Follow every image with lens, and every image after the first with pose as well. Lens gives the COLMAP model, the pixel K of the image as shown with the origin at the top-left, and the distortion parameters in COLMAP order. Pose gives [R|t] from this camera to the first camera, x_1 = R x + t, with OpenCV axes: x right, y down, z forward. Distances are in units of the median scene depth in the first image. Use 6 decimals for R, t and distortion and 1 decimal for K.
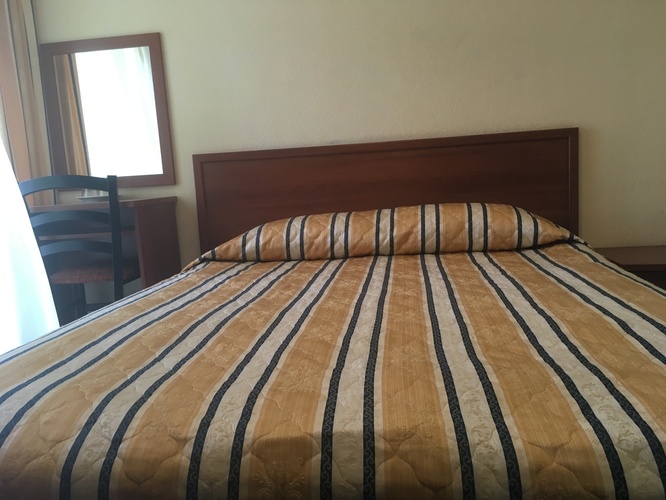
lens RADIAL K [[559.0, 0, 333.0], [0, 559.0, 250.0], [0, 0, 1]] dist [0.096943, -0.182144]
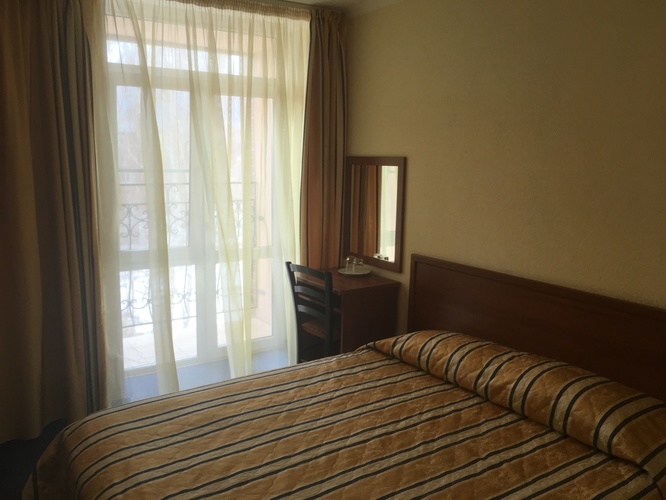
lens RADIAL K [[559.0, 0, 333.0], [0, 559.0, 250.0], [0, 0, 1]] dist [0.096943, -0.182144]
pose [[0.652869, 0.193048, -0.732458, 0.639485], [-0.152143, 0.980692, 0.122863, -0.356955], [0.742034, 0.031225, 0.669634, 0.044665]]
